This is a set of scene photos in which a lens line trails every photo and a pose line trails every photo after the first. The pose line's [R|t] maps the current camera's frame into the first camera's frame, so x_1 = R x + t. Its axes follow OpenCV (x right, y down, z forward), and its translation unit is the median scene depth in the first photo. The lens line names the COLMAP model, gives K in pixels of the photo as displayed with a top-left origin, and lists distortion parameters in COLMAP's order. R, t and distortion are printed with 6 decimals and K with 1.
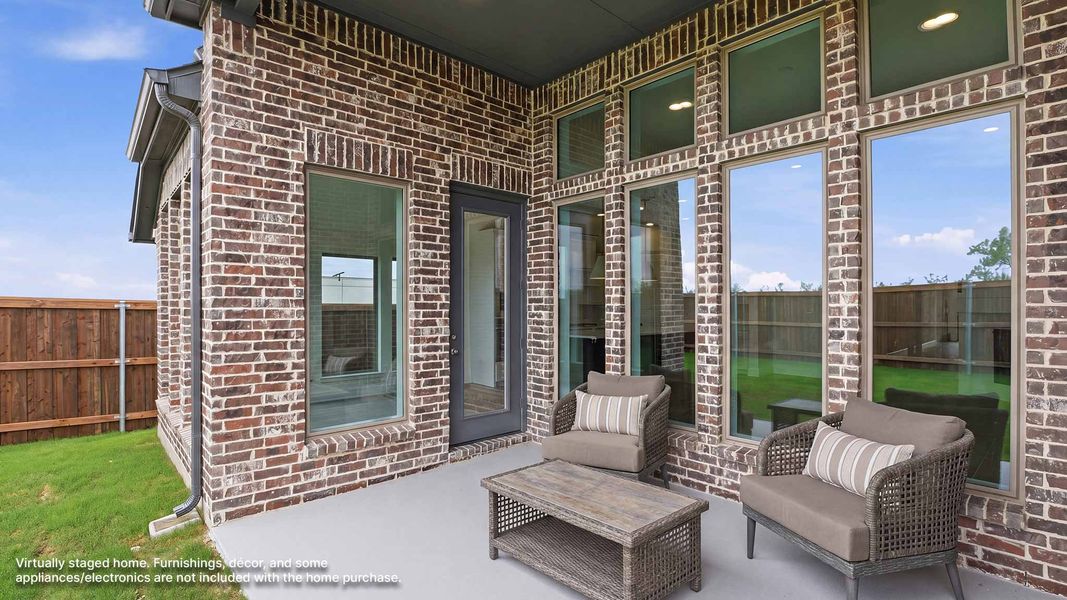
lens RADIAL K [[489.1, 0, 533.5], [0, 489.1, 300.0], [0, 0, 1]] dist [-0.000073, 0.000120]
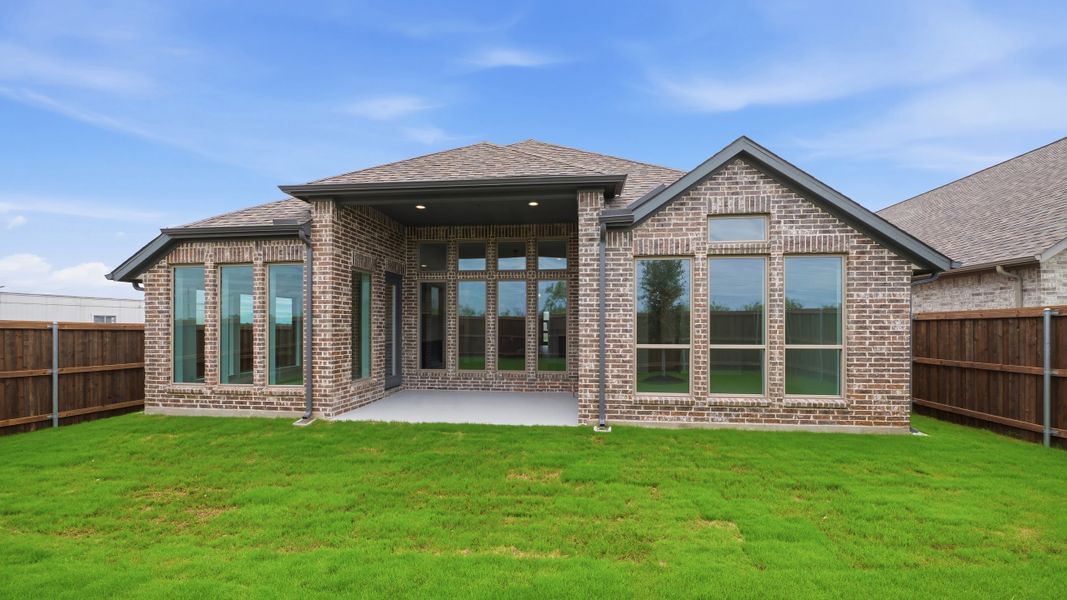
lens RADIAL K [[427.1, 0, 533.5], [0, 427.1, 300.0], [0, 0, 1]] dist [0.000044, -0.000017]
pose [[0.760125, 0.039890, 0.648551, -0.805192], [-0.009862, 0.998707, -0.049868, -0.016573], [-0.649702, 0.031510, 0.759536, -0.799567]]
